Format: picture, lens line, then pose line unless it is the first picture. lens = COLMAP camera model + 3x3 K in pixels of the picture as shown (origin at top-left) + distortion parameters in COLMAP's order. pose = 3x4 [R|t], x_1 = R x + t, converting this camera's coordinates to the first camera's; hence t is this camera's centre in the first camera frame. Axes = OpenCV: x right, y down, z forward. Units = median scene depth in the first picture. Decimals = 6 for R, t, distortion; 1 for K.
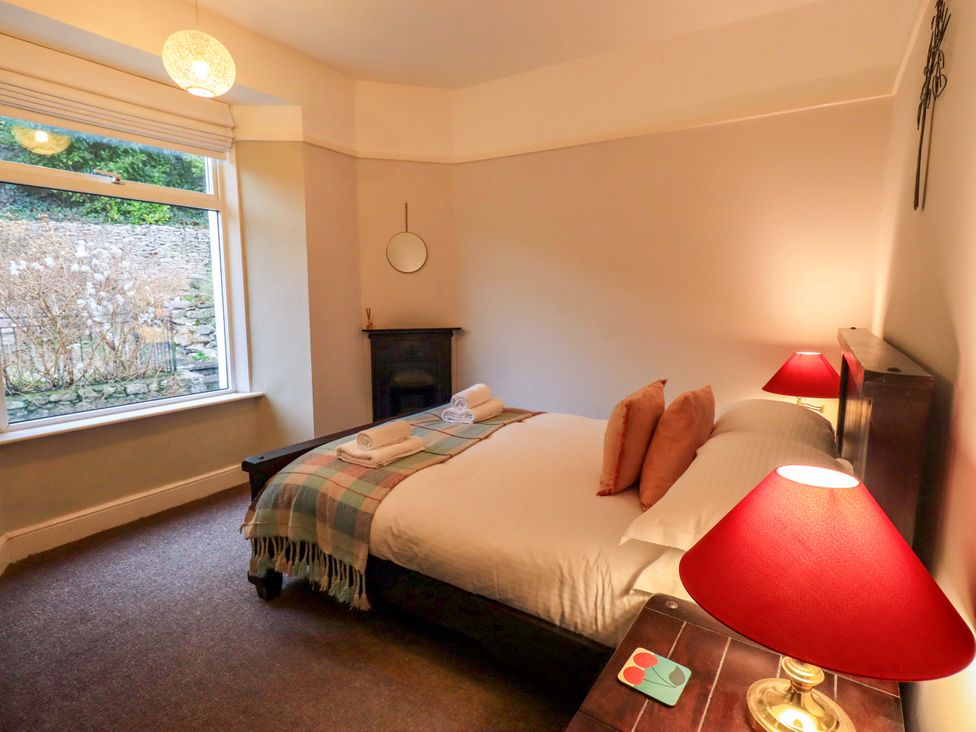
lens RADIAL K [[501.8, 0, 492.3], [0, 501.8, 353.0], [0, 0, 1]] dist [-0.000560, -0.000803]
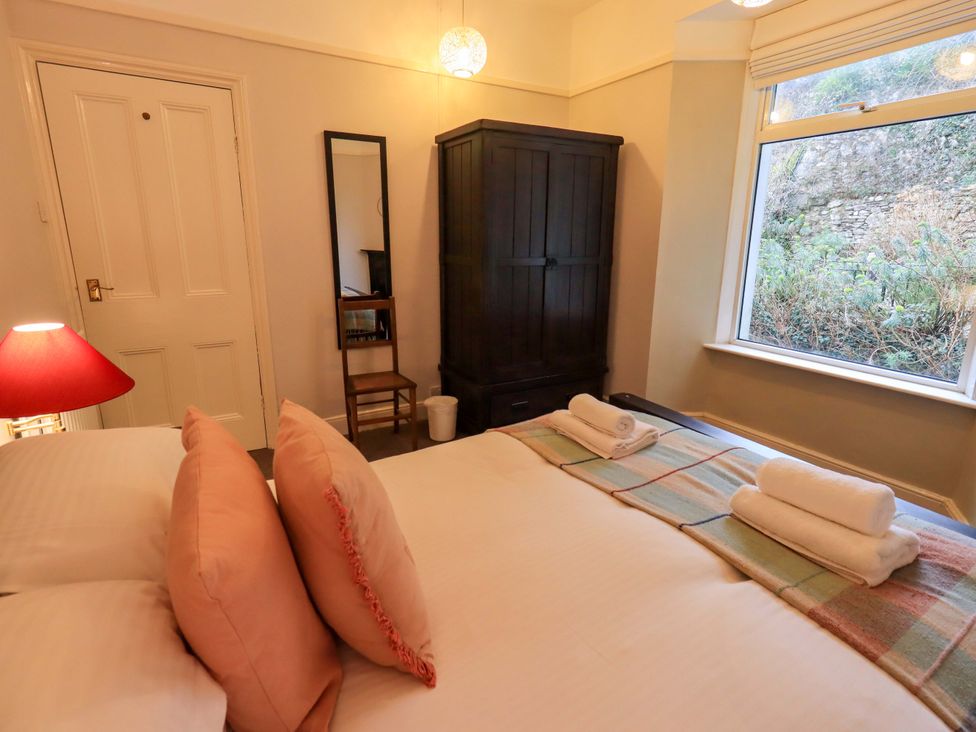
lens RADIAL K [[501.8, 0, 492.3], [0, 501.8, 353.0], [0, 0, 1]] dist [-0.000560, -0.000803]
pose [[-0.442106, 0.202988, -0.873692, 0.525751], [-0.122076, 0.951376, 0.282809, -0.130916], [0.888617, 0.231688, -0.395829, 1.110997]]
